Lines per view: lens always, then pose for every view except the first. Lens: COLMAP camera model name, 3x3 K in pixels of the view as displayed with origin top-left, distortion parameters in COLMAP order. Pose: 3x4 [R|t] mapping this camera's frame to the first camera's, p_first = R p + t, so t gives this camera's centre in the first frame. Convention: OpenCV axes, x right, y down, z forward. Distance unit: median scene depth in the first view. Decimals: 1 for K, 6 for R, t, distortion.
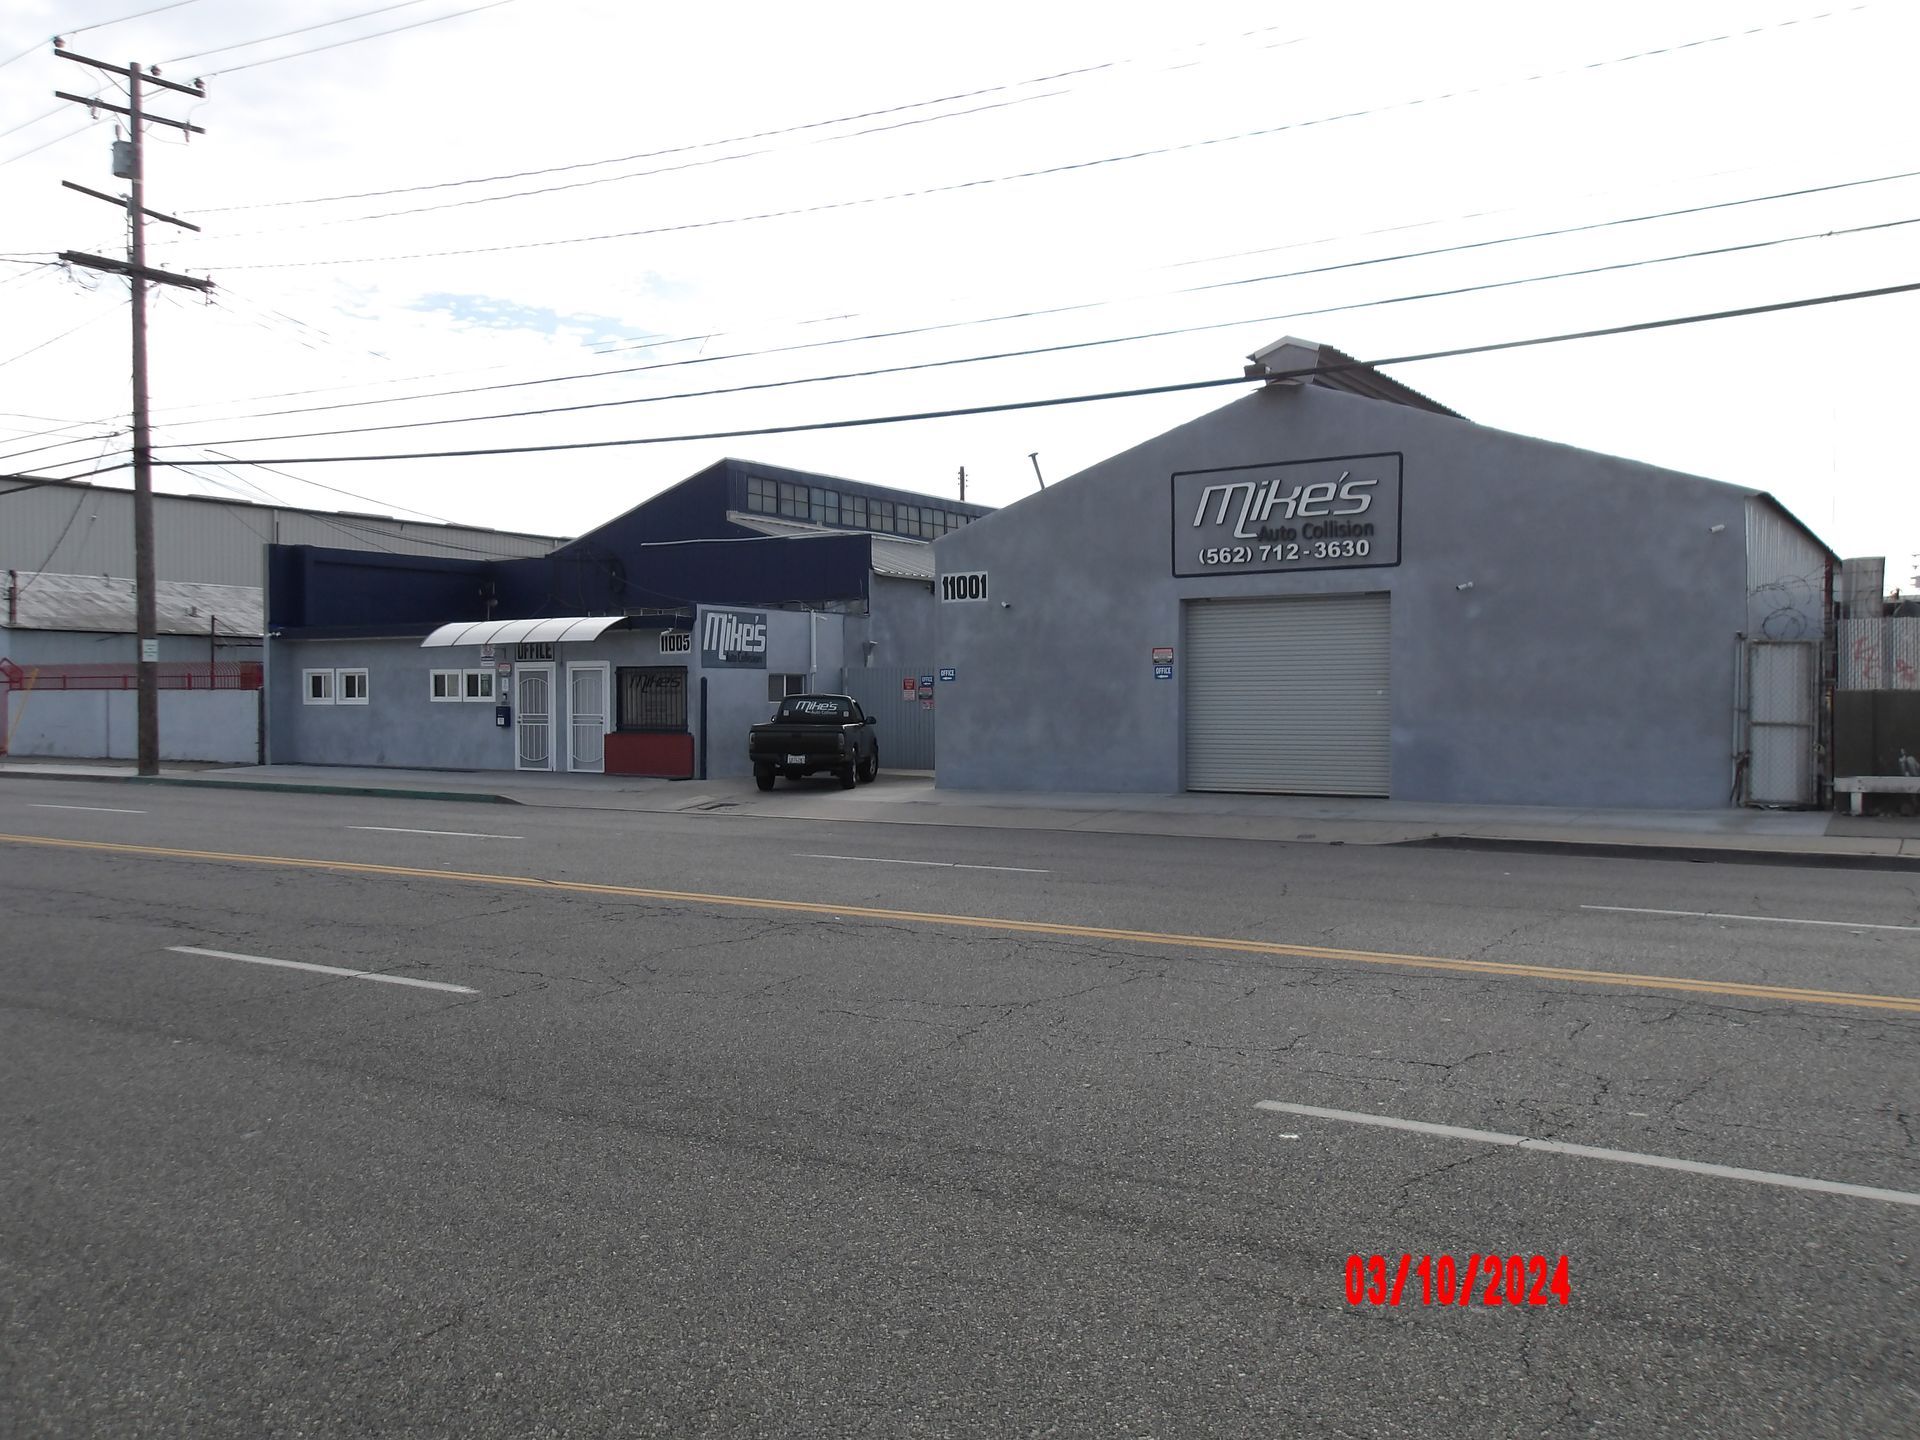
lens RADIAL K [[1764.3, 0, 961.3], [0, 1764.3, 719.3], [0, 0, 1]] dist [0.002887, 0.000000]
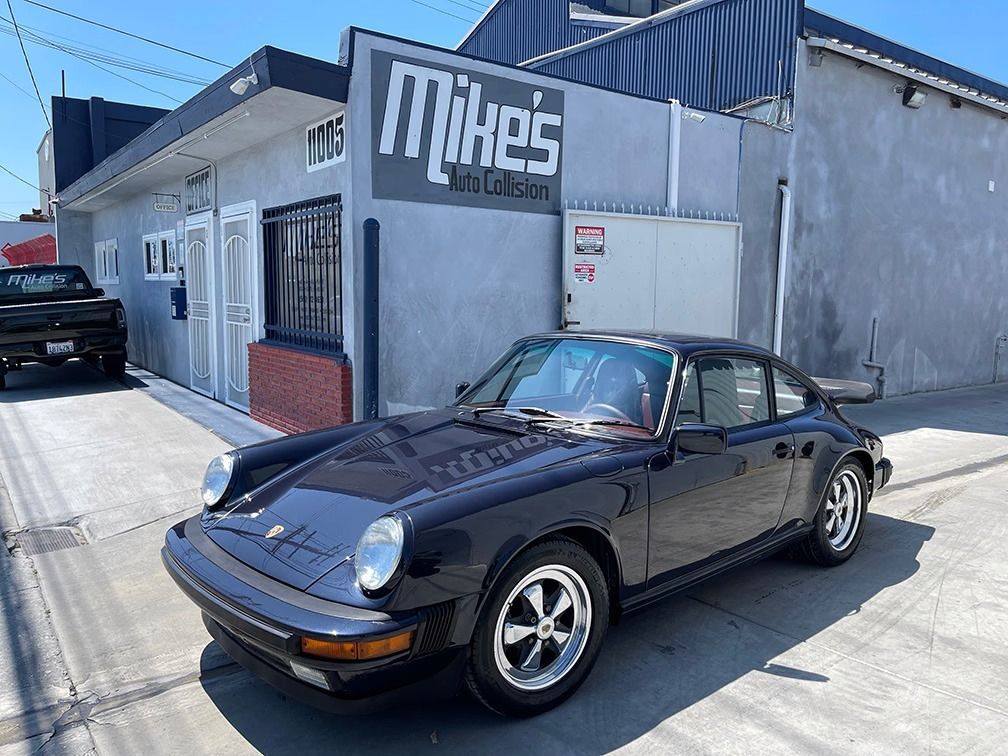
lens RADIAL K [[718.7, 0, 507.3], [0, 718.7, 376.3], [0, 0, 1]] dist [0.010397, -0.006376]
pose [[0.930699, 0.060139, -0.360809, -0.053688], [-0.024316, 0.994382, 0.103021, -0.005540], [0.364977, -0.087108, 0.926932, 0.831900]]
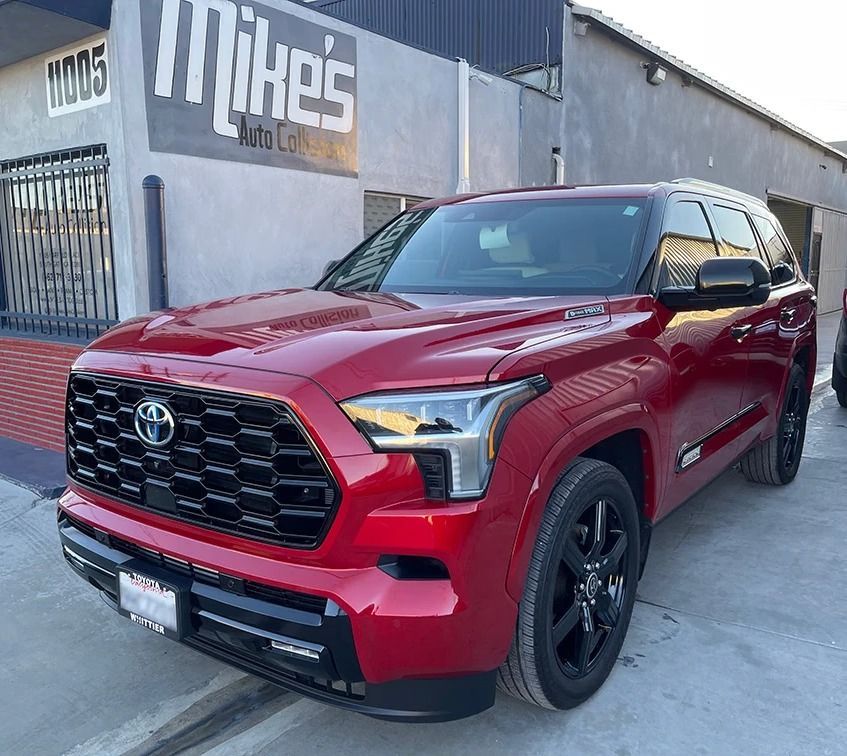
lens RADIAL K [[707.6, 0, 425.3], [0, 707.6, 381.3], [0, 0, 1]] dist [0.016732, -0.020612]
pose [[0.996630, 0.016499, -0.080354, -0.081483], [-0.004802, 0.989618, 0.143641, -0.005016], [0.081890, -0.142771, 0.986362, 0.844152]]
